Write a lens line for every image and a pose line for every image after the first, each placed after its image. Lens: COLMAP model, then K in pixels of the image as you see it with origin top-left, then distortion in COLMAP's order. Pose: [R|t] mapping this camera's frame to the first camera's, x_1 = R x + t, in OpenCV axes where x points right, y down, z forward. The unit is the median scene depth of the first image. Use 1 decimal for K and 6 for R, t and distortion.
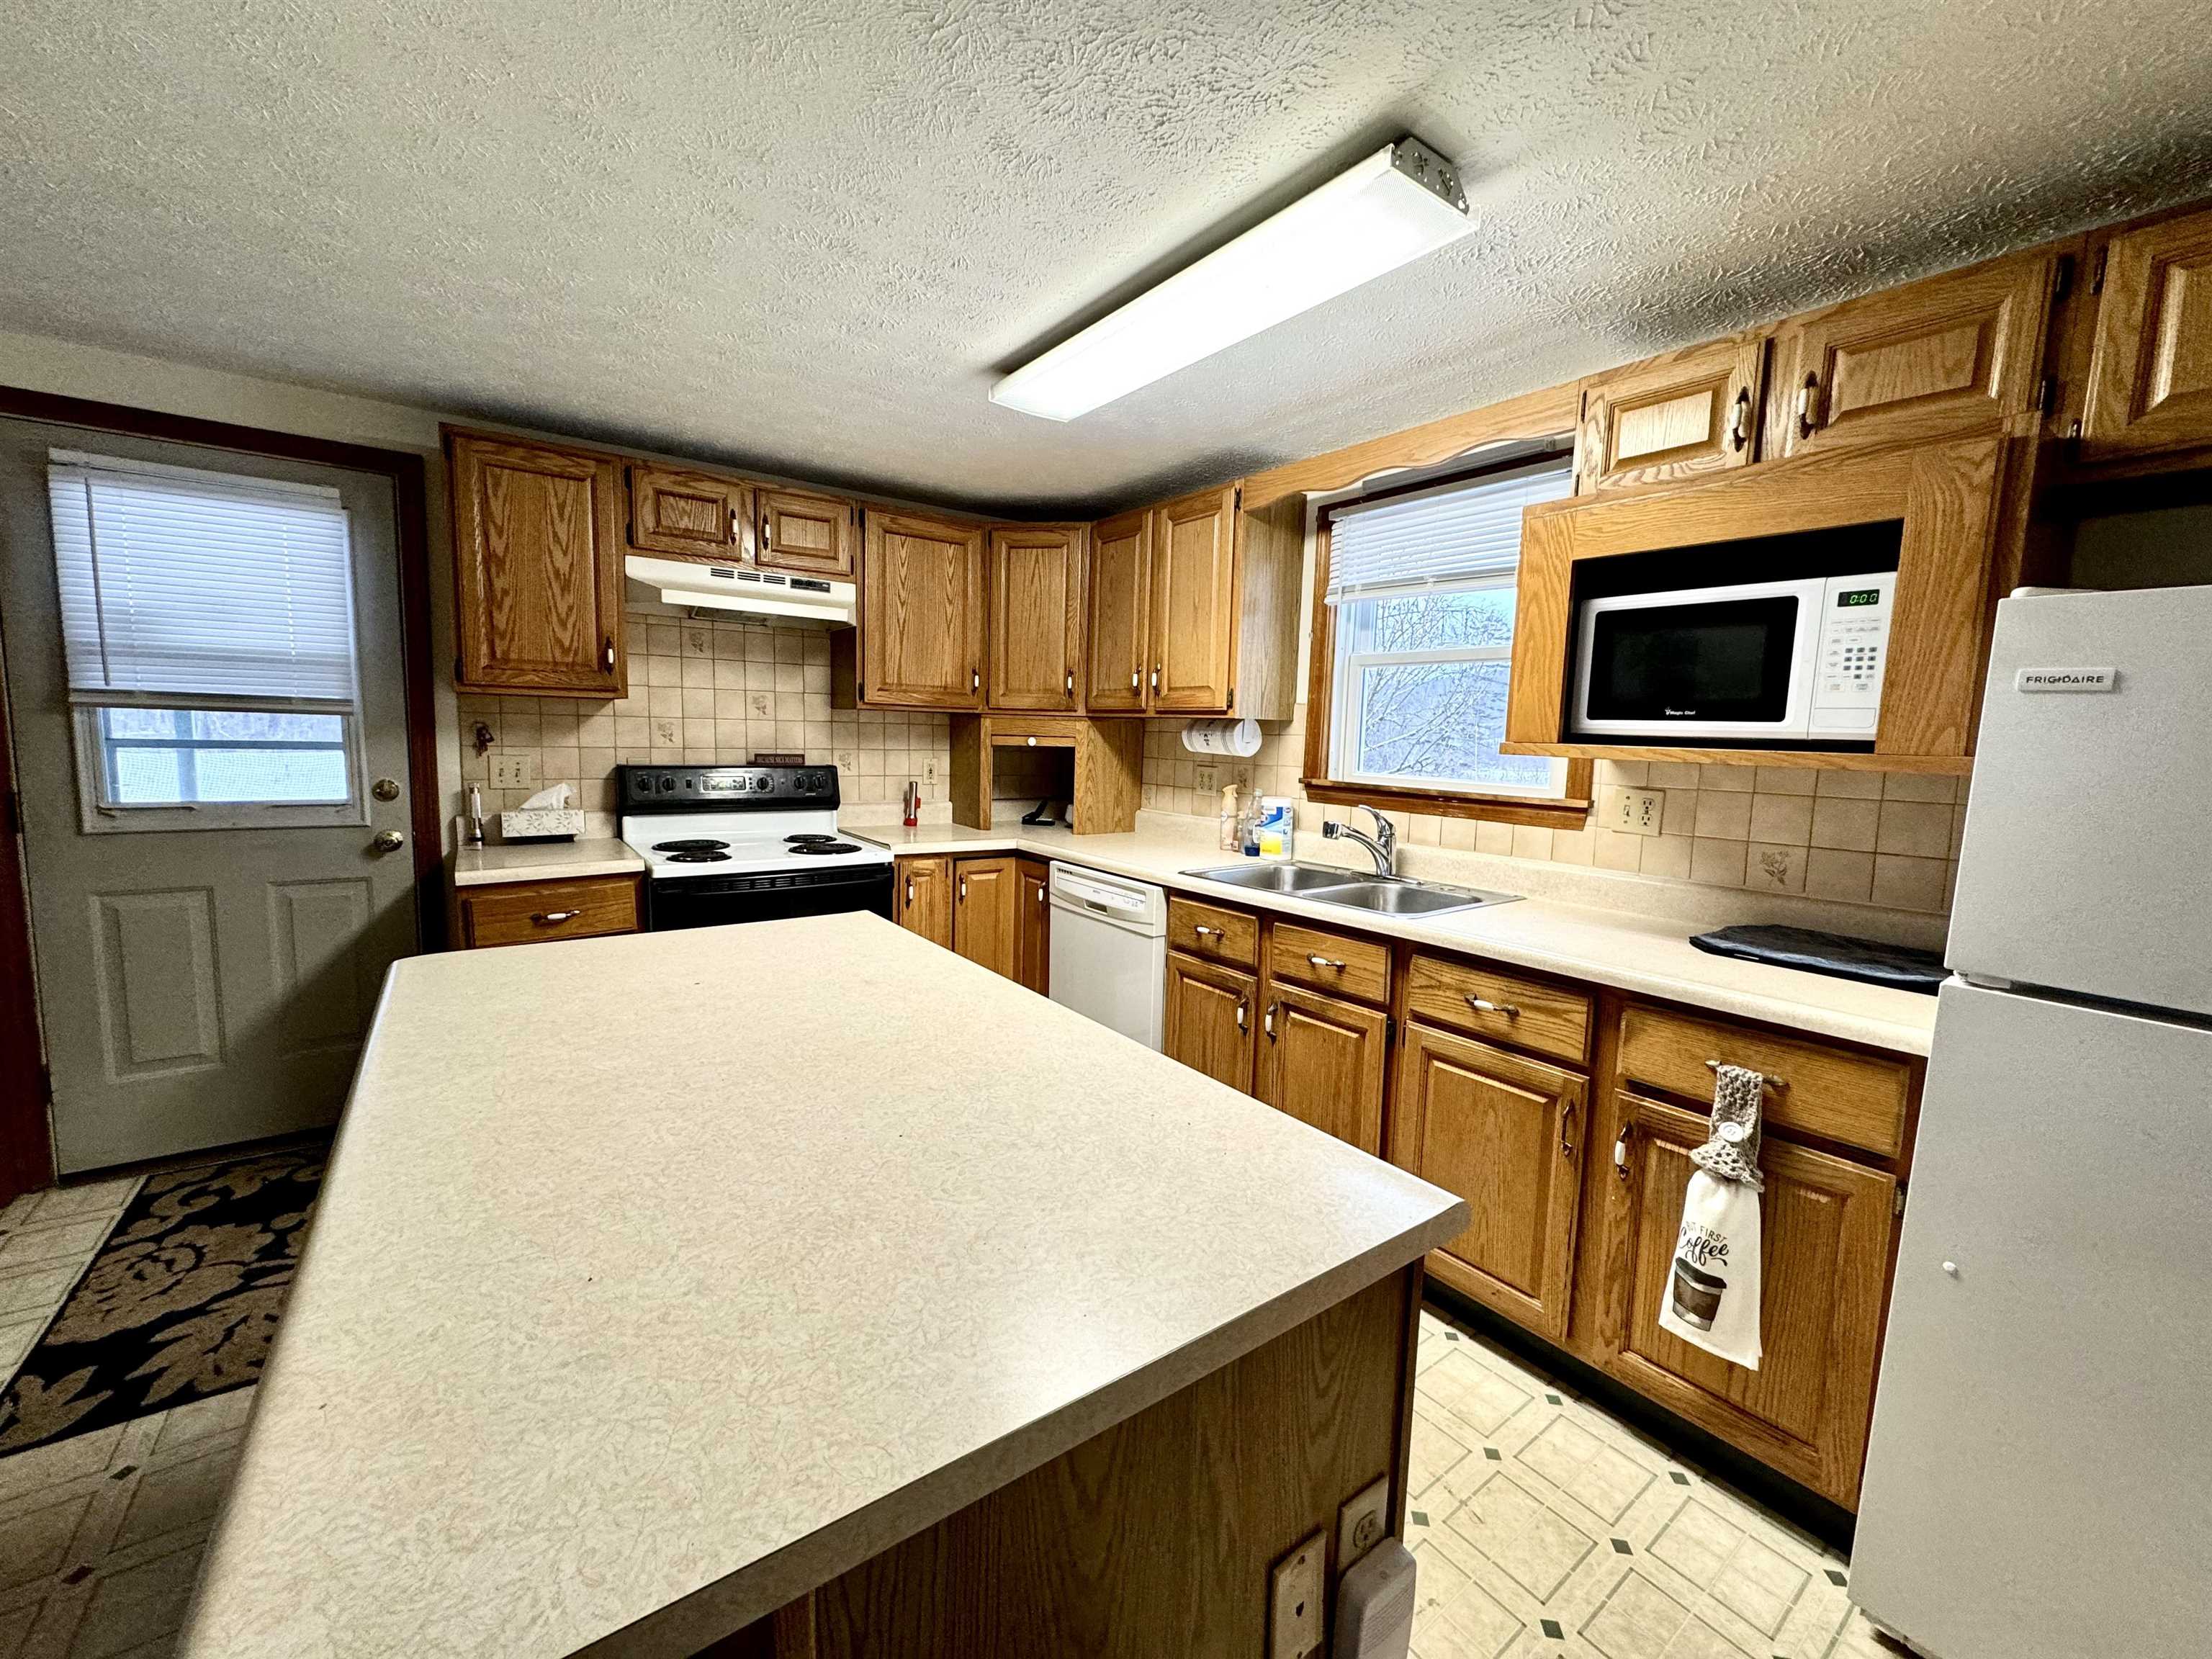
lens RADIAL K [[874.1, 0, 1094.5], [0, 874.1, 823.4], [0, 0, 1]] dist [-0.002432, 0.000920]
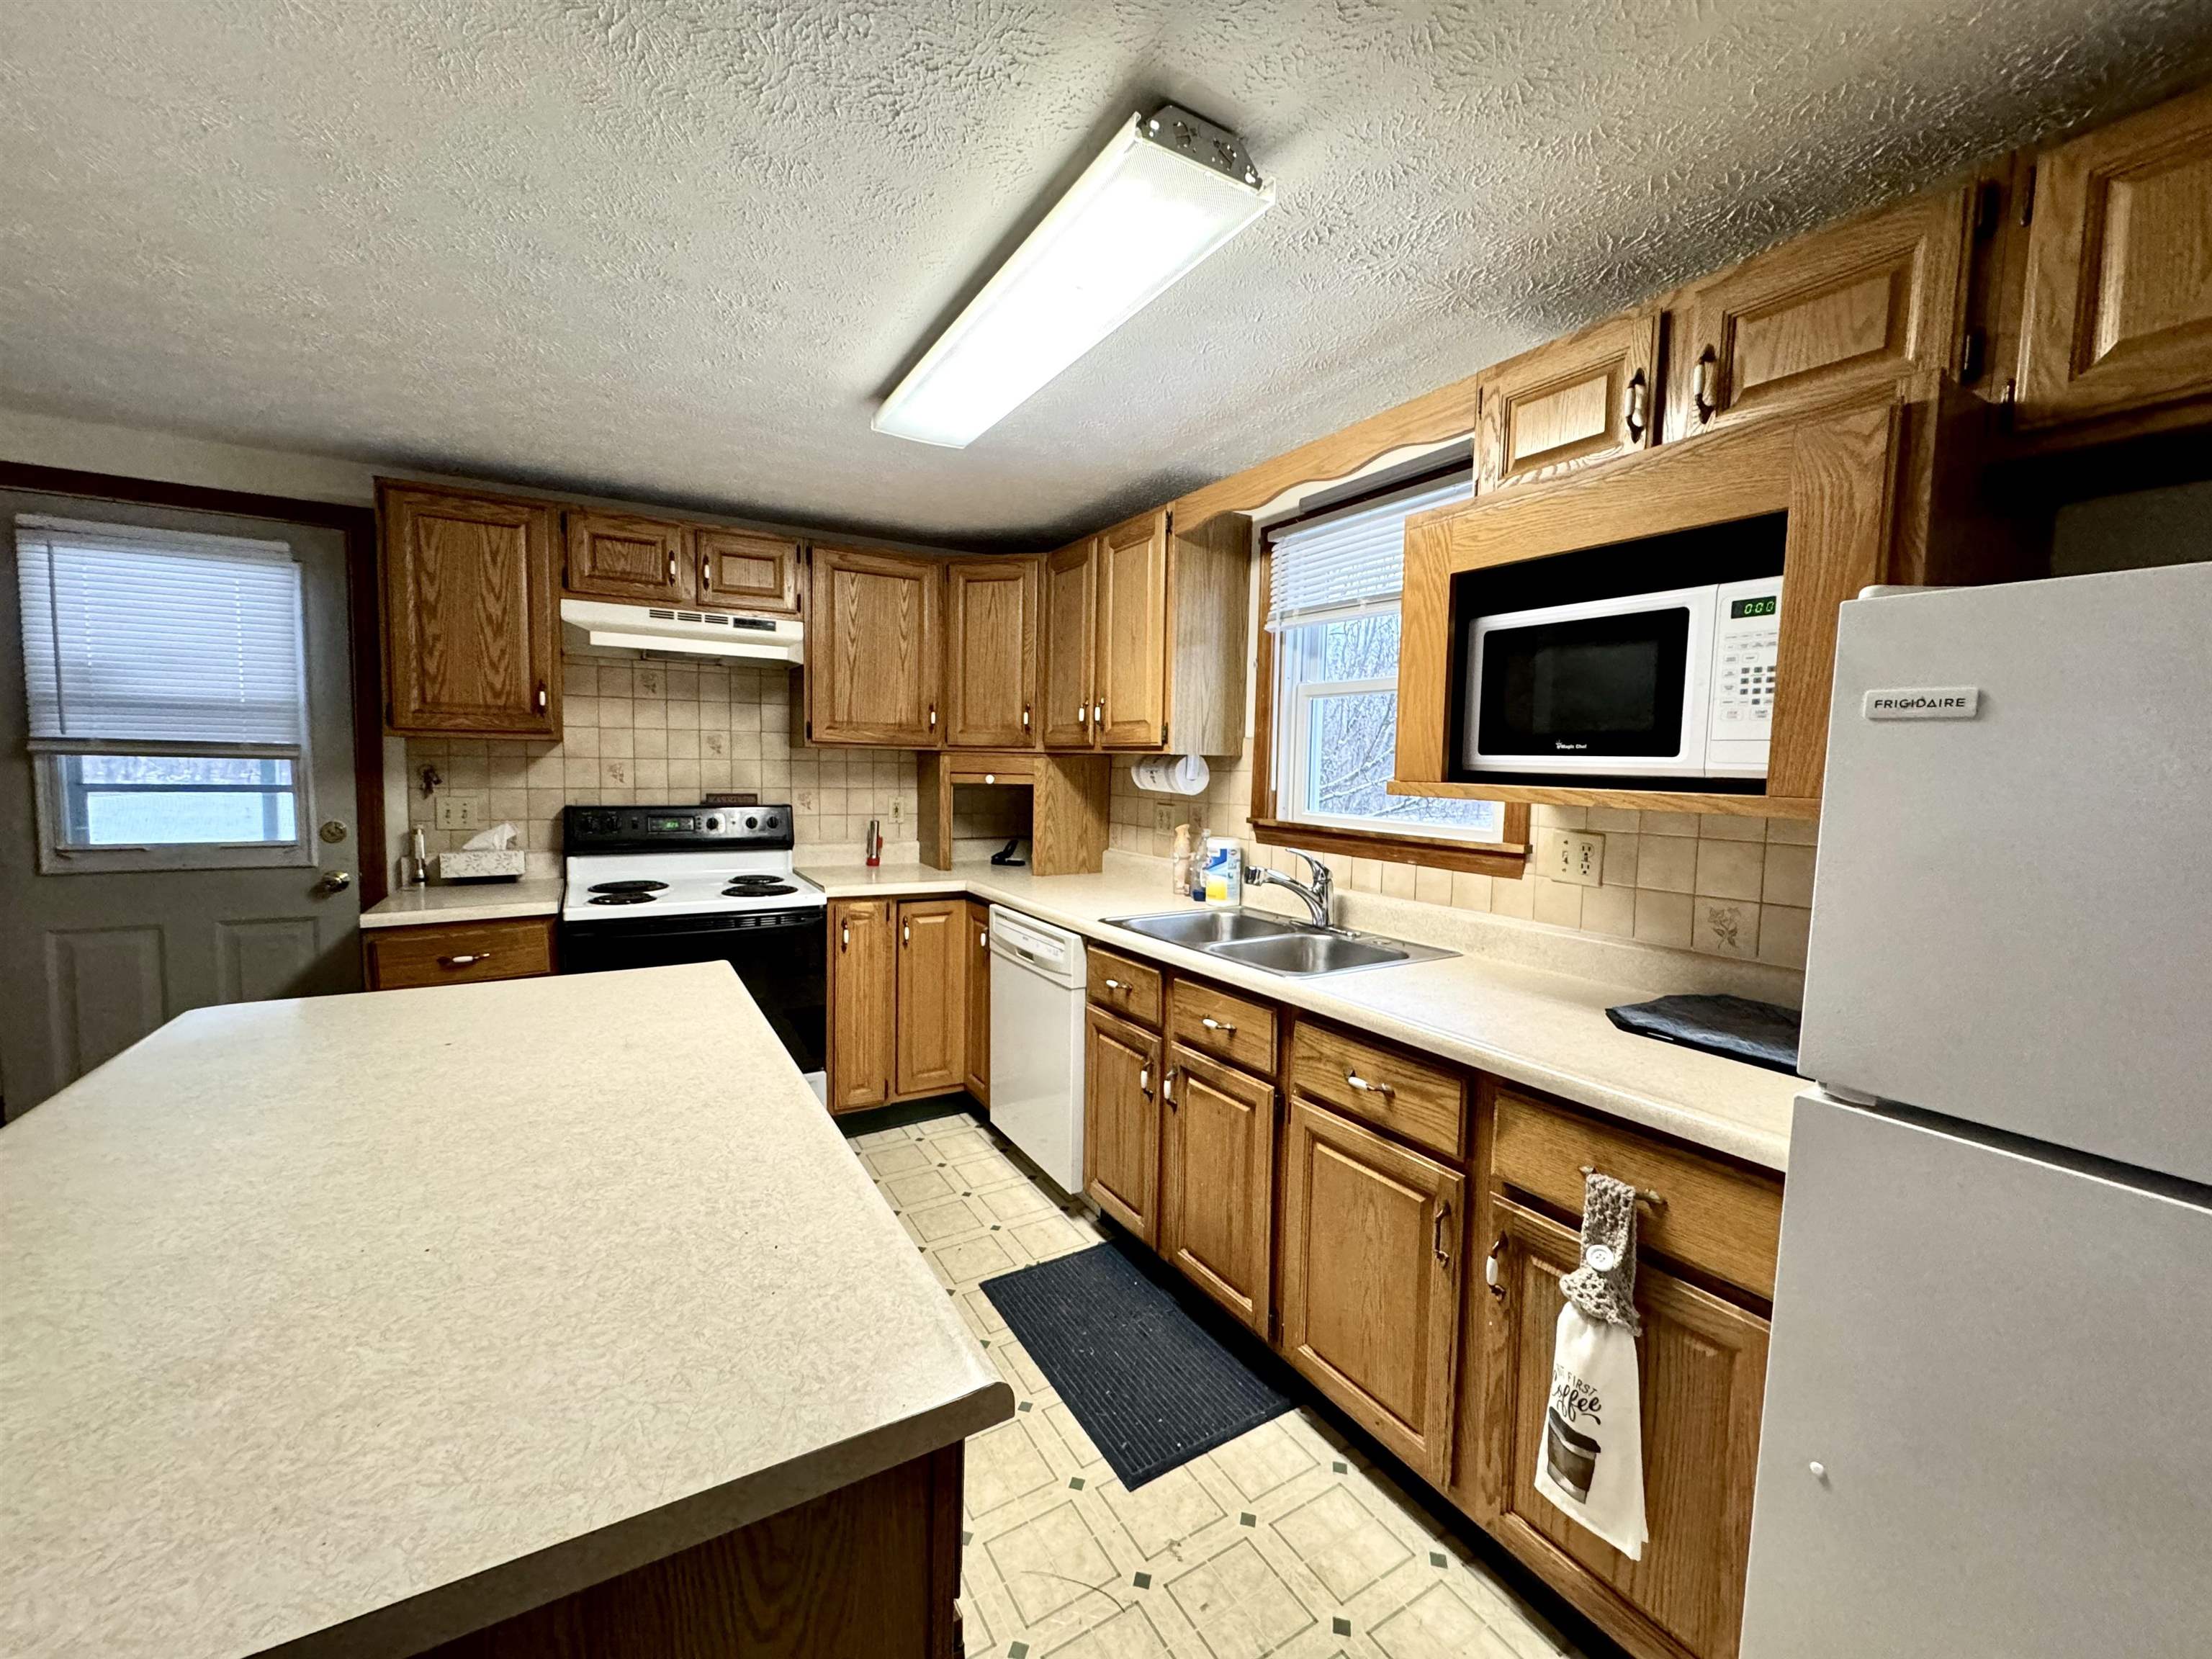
lens RADIAL K [[874.1, 0, 1098.5], [0, 874.1, 823.6], [0, 0, 1]] dist [-0.002432, 0.000920]
pose [[0.995226, -0.001323, -0.097587, 0.222891], [-0.002336, 0.999299, -0.037373, -0.013766], [0.097568, 0.037423, 0.994525, 0.082024]]
